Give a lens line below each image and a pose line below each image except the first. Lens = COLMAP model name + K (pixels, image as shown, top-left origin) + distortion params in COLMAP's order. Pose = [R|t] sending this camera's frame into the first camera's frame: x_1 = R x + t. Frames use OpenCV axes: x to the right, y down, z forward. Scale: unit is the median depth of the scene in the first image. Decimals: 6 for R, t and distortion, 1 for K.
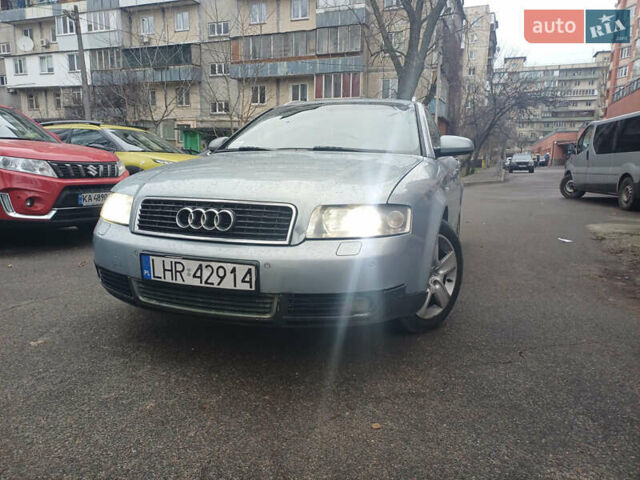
lens RADIAL K [[464.3, 0, 314.1], [0, 464.3, 233.5], [0, 0, 1]] dist [0.052352, -0.031535]
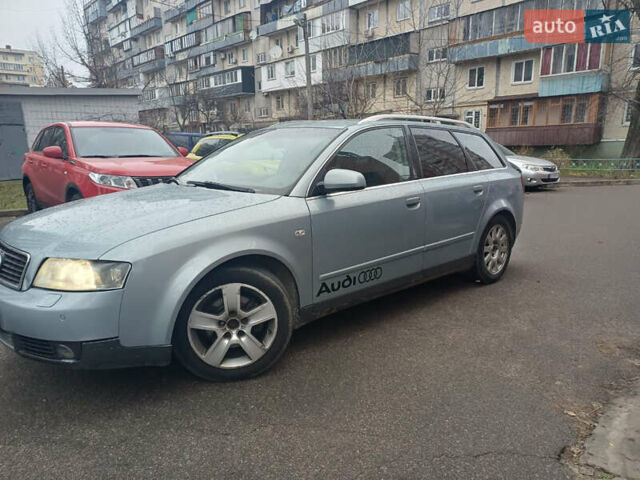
lens RADIAL K [[464.3, 0, 321.0], [0, 464.3, 241.7], [0, 0, 1]] dist [0.052352, -0.031535]
pose [[0.885140, 0.072515, -0.459640, 0.931744], [-0.050671, 0.996929, 0.059700, -0.166370], [0.462557, -0.029552, 0.886097, 0.251134]]
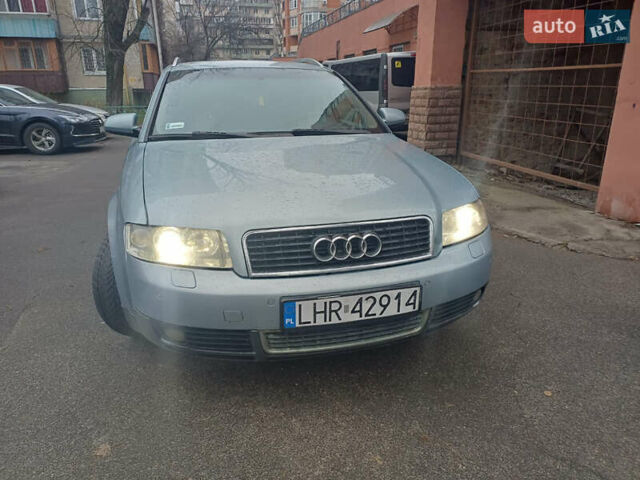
lens RADIAL K [[464.3, 0, 313.7], [0, 464.3, 244.4], [0, 0, 1]] dist [0.052352, -0.031535]
pose [[0.824552, -0.196168, 0.530689, -0.649855], [0.105370, 0.974802, 0.196617, -0.186035], [-0.555887, -0.106202, 0.824446, 0.260152]]
